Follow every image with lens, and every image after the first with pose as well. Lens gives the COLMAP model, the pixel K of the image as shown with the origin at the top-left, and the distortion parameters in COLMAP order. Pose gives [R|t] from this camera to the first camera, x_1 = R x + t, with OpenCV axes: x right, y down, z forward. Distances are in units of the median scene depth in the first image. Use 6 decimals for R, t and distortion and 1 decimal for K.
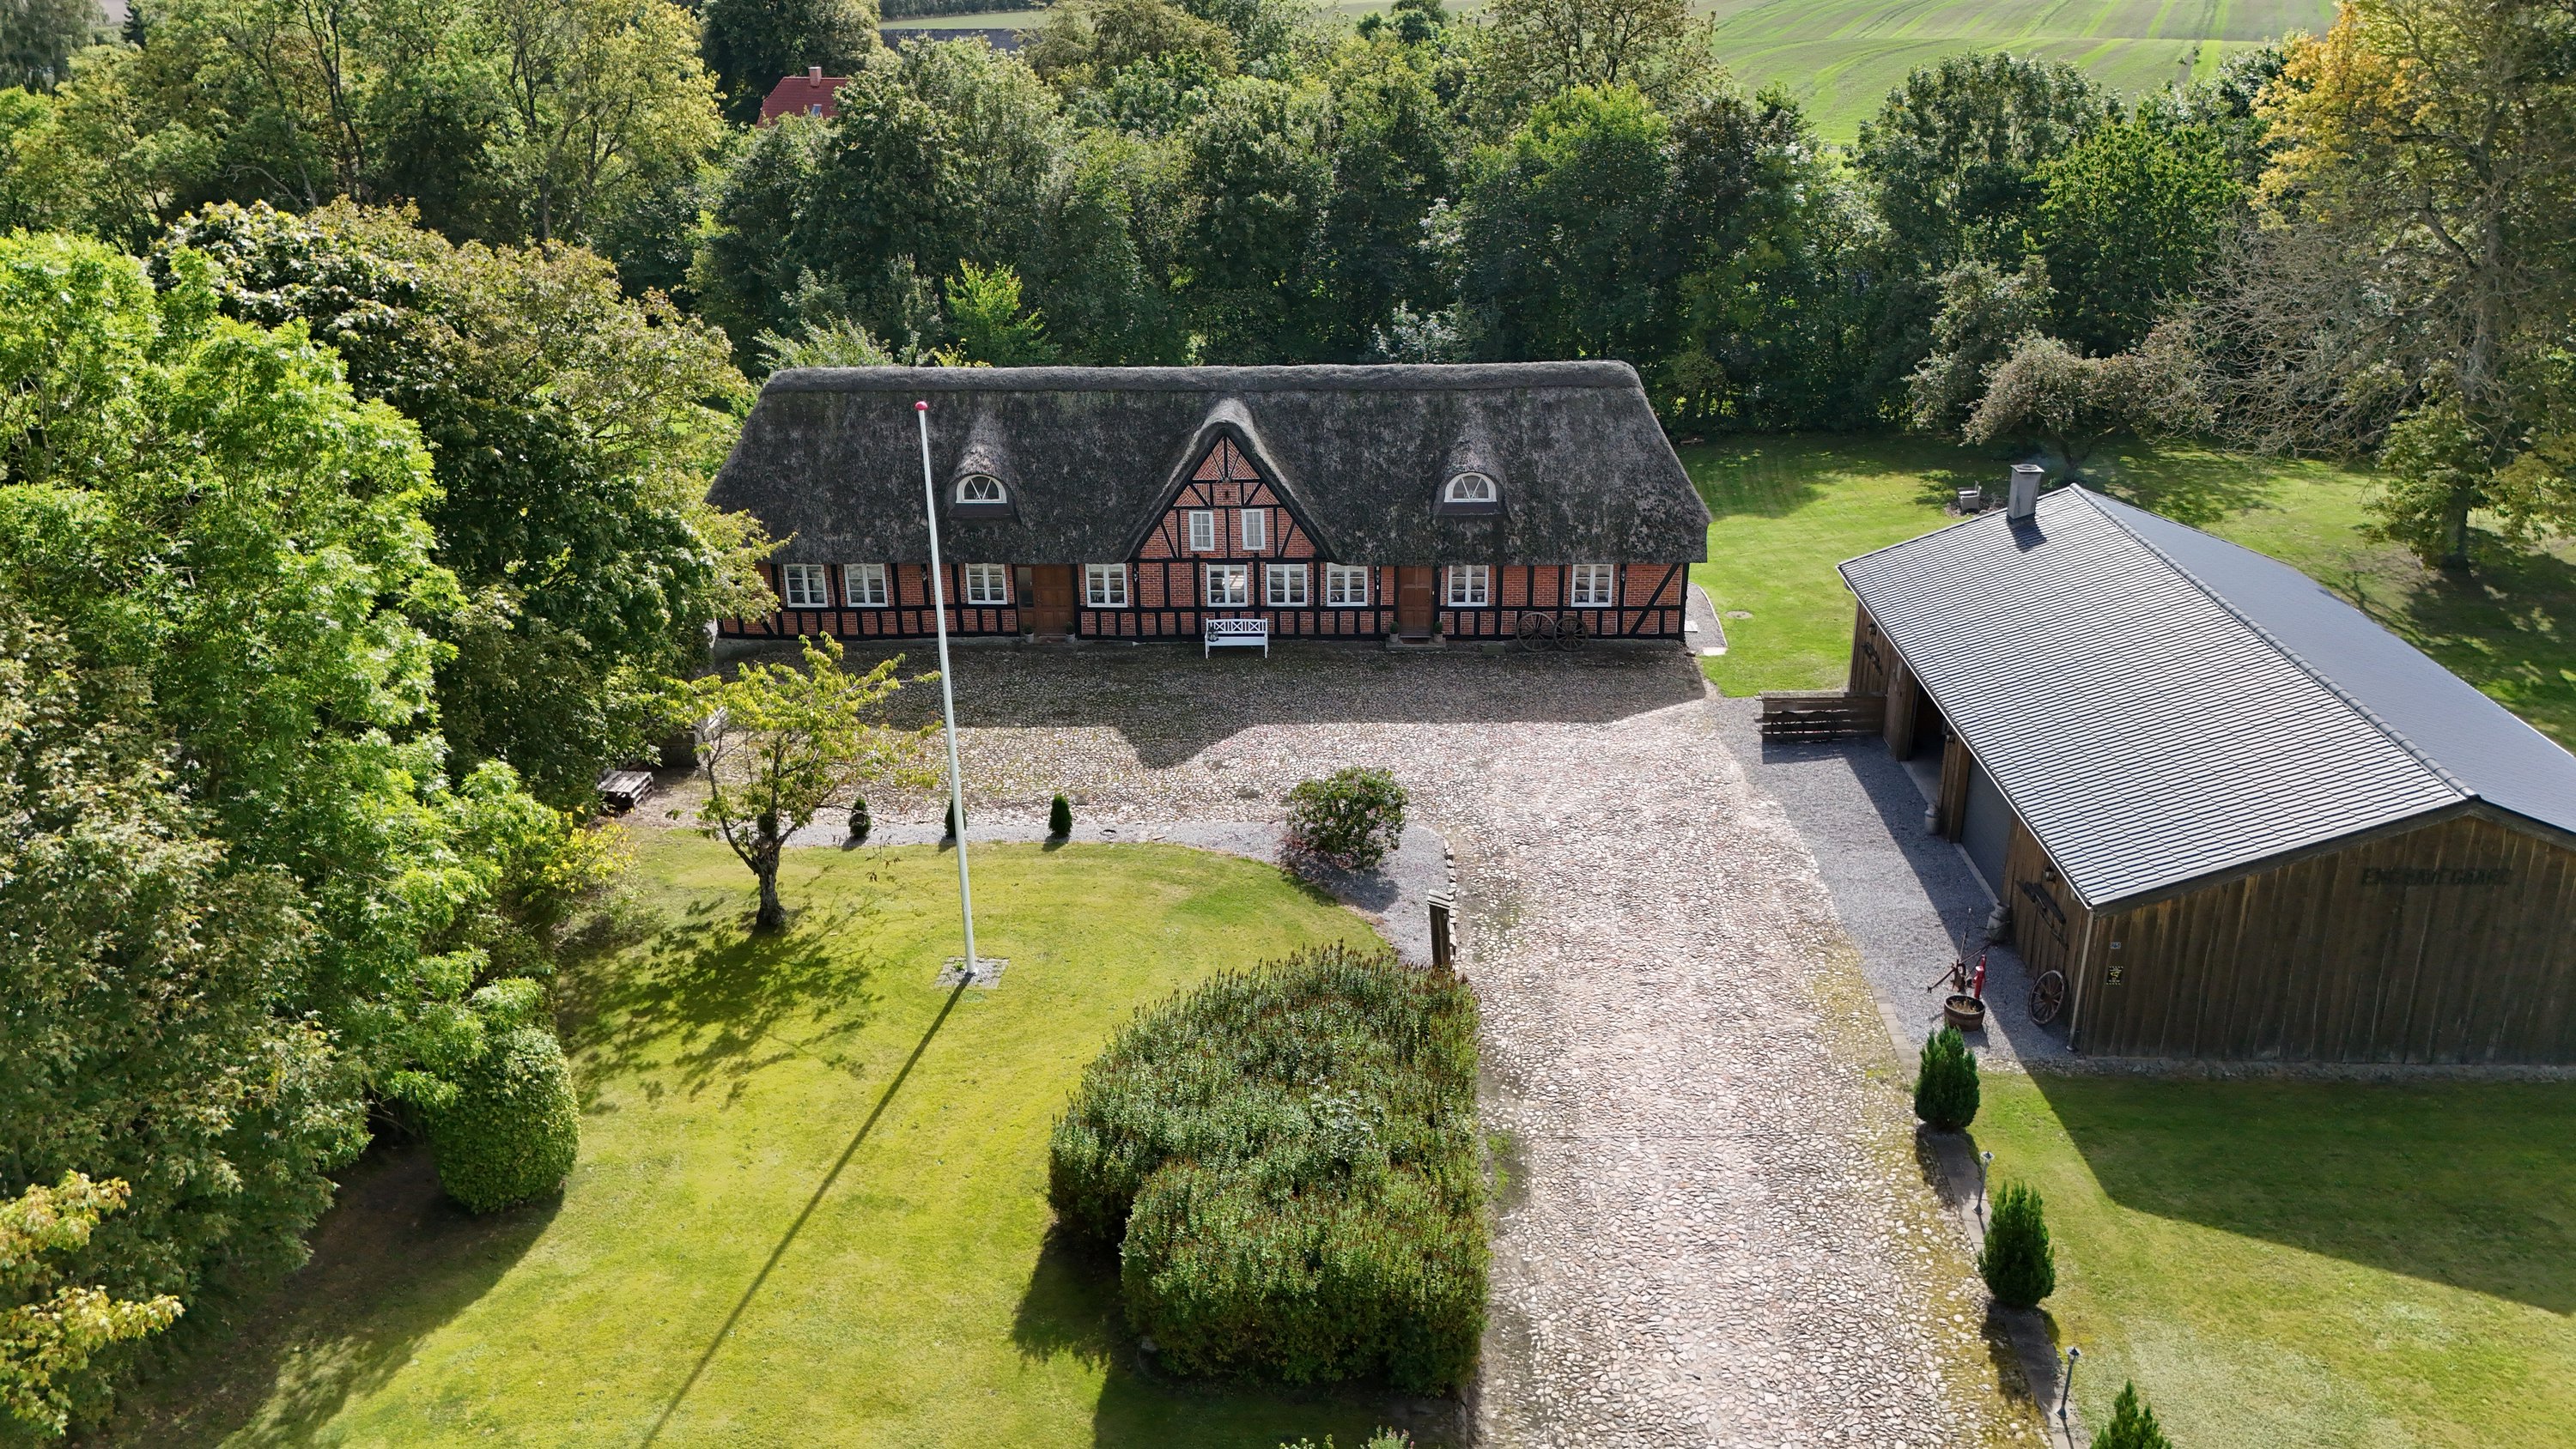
lens RADIAL K [[1876.3, 0, 1276.1], [0, 1876.3, 726.5], [0, 0, 1]] dist [0.098849, -0.109259]
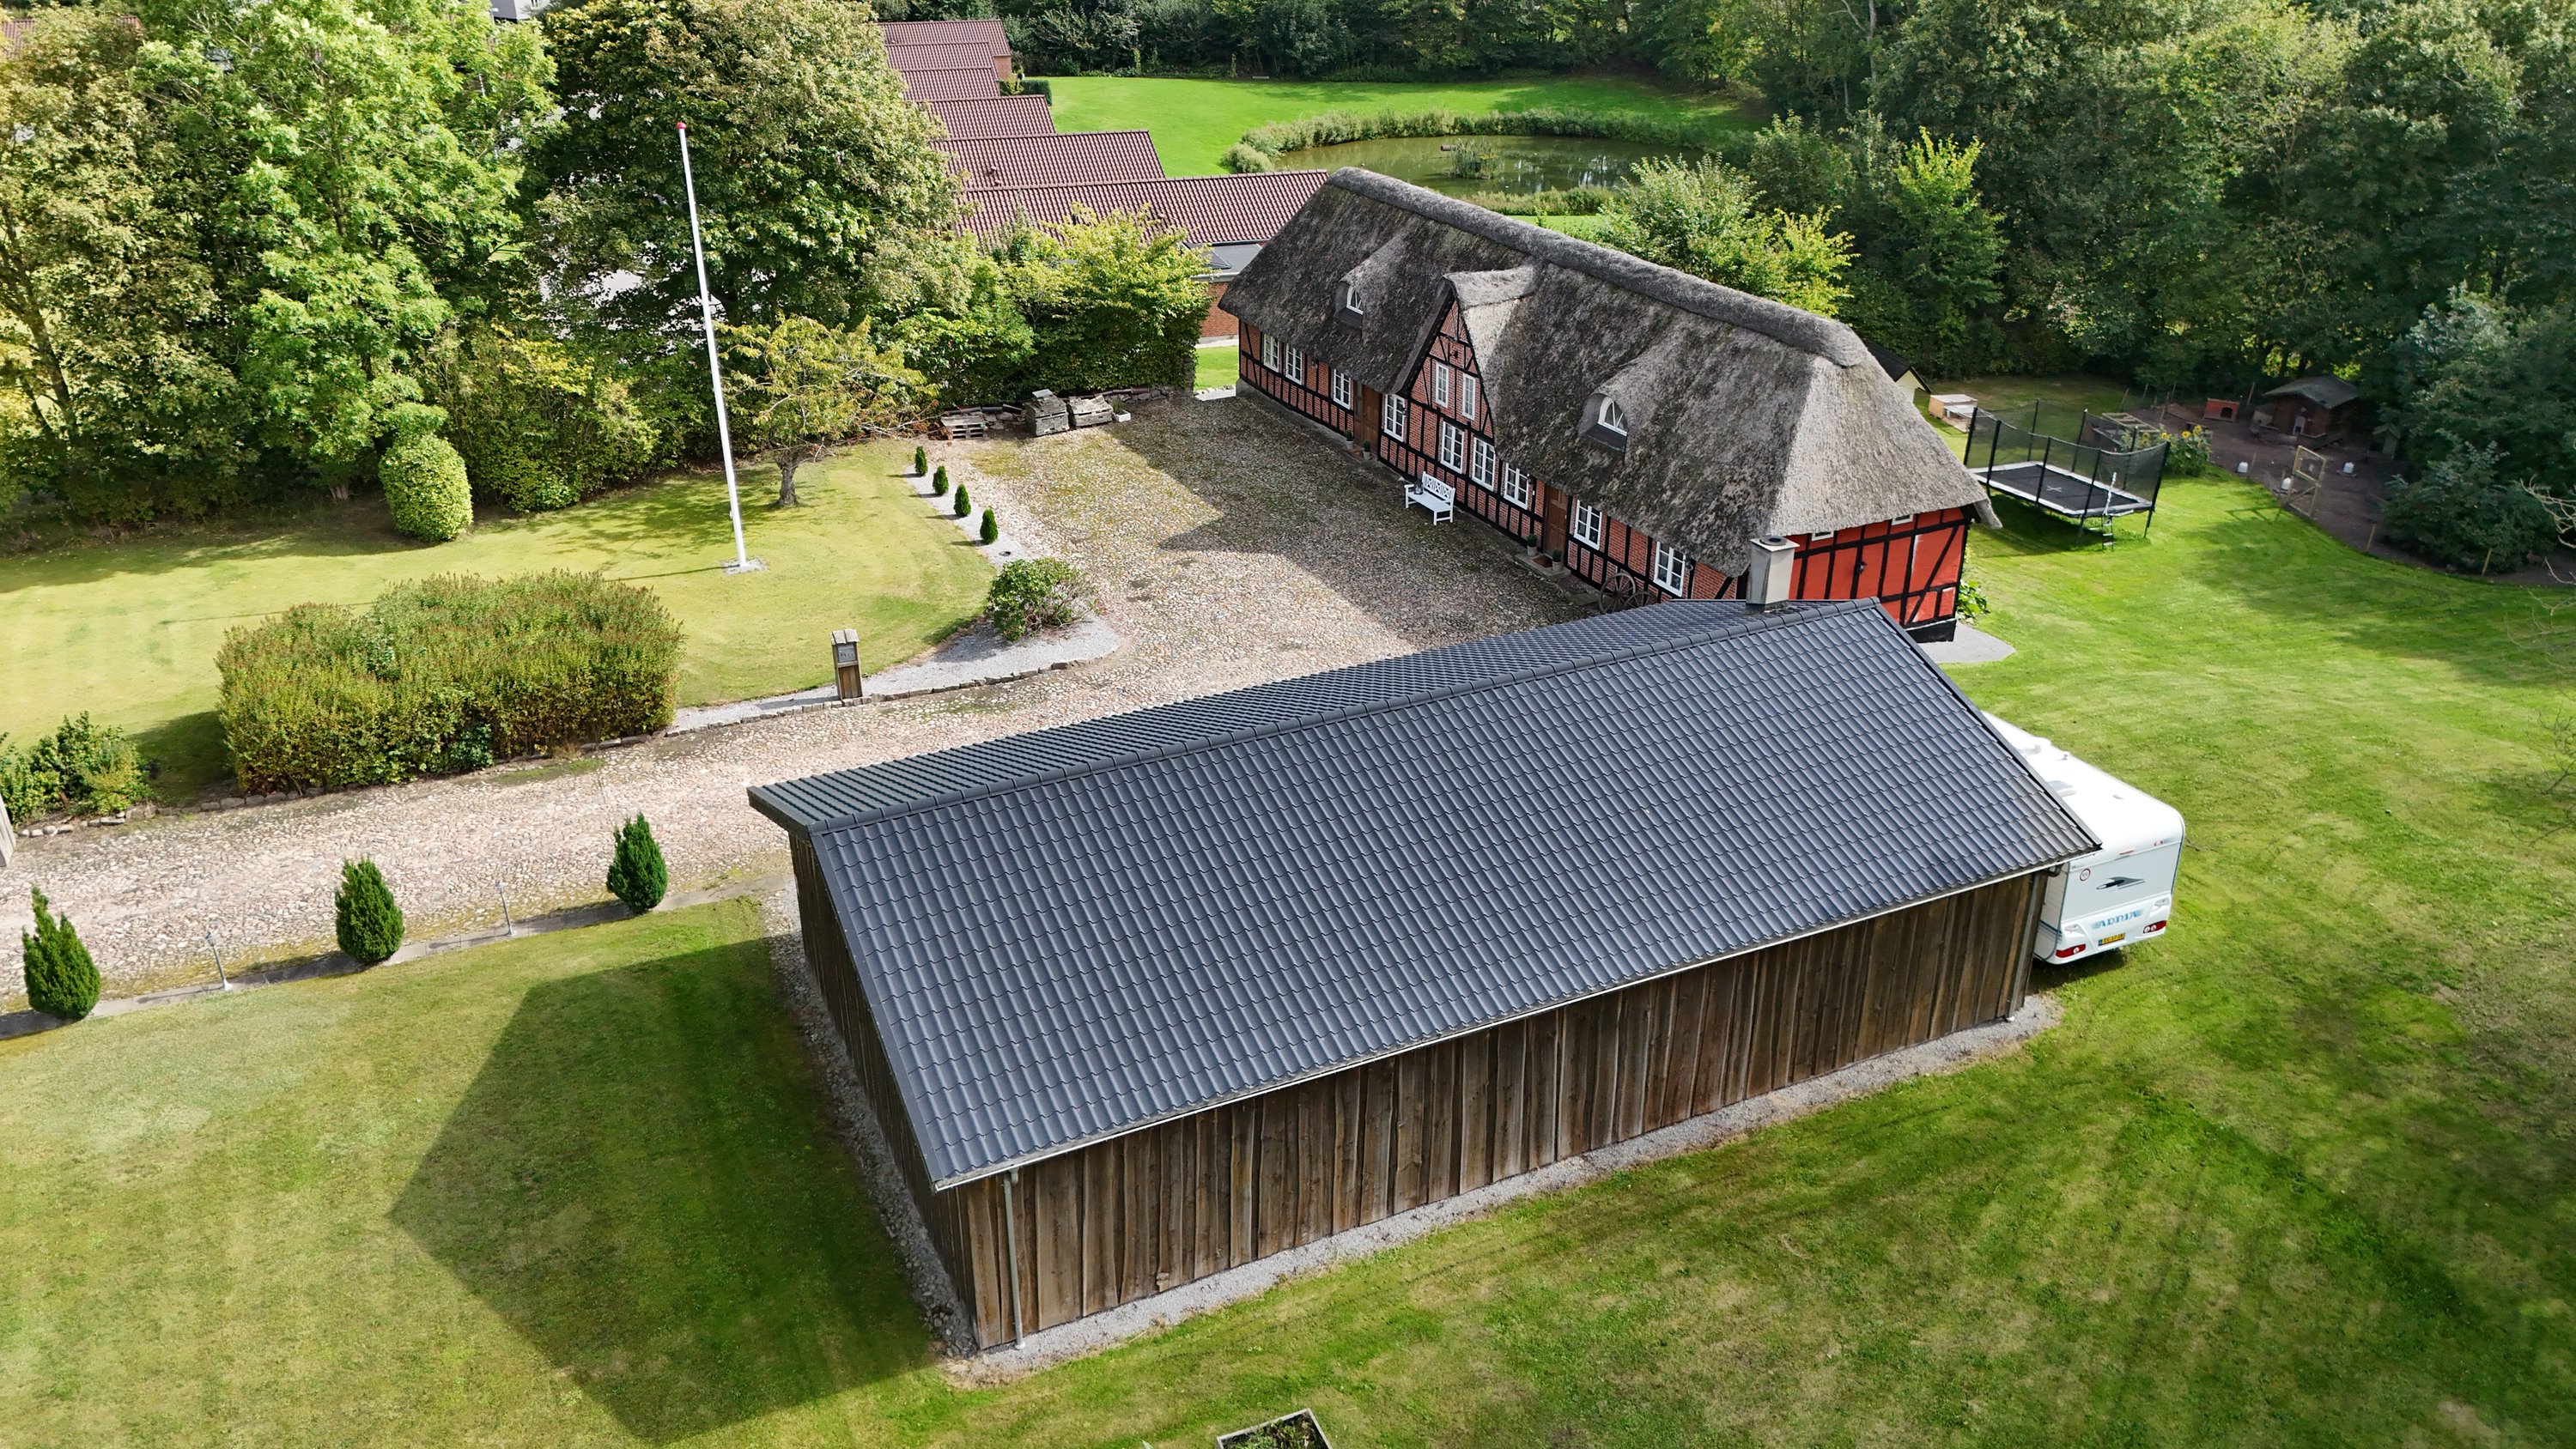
lens RADIAL K [[1879.5, 0, 1280.4], [0, 1879.5, 722.5], [0, 0, 1]] dist [0.135999, -0.297491]
pose [[0.473332, 0.395937, -0.786887, 0.787686], [-0.338788, 0.906407, 0.252286, -0.167126], [0.813130, 0.147173, 0.563170, 0.392488]]
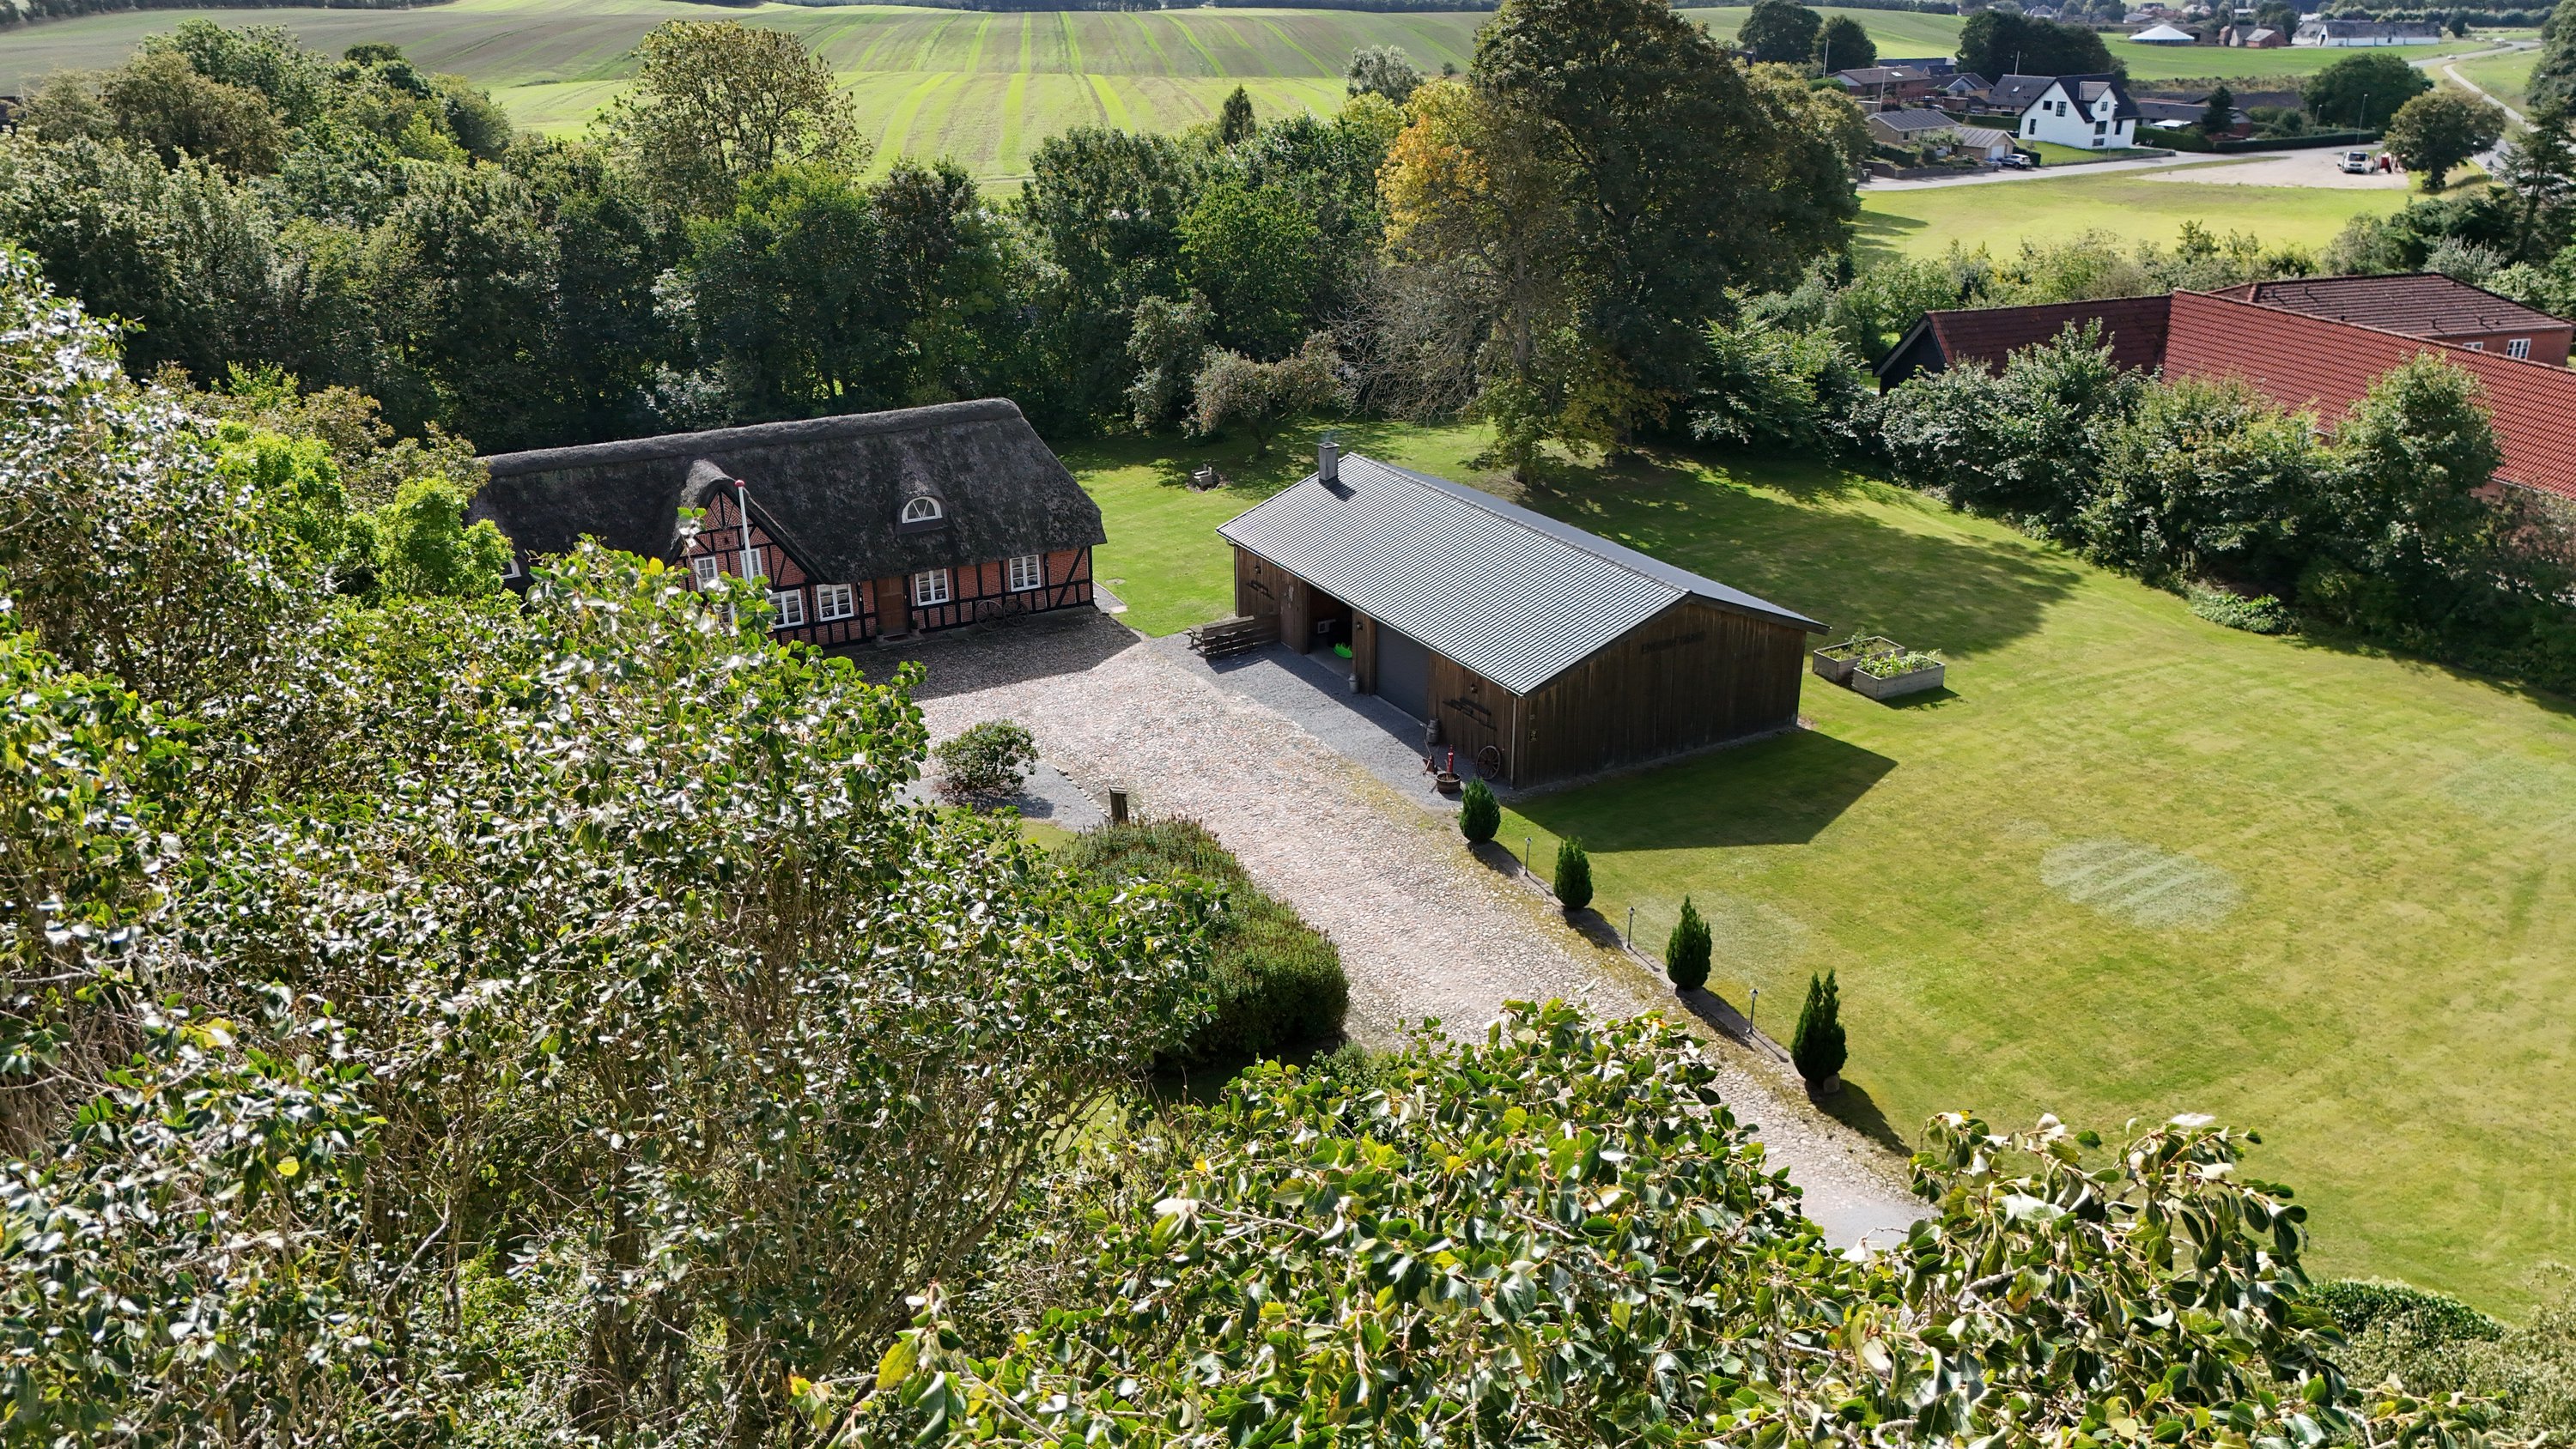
lens RADIAL K [[1919.7, 0, 1288.0], [0, 1919.7, 724.5], [0, 0, 1]] dist [0.070865, -0.133316]
pose [[0.848177, -0.184024, 0.496720, -0.348057], [0.191317, 0.980842, 0.036697, 0.011966], [-0.493957, 0.063906, 0.867135, -0.208847]]
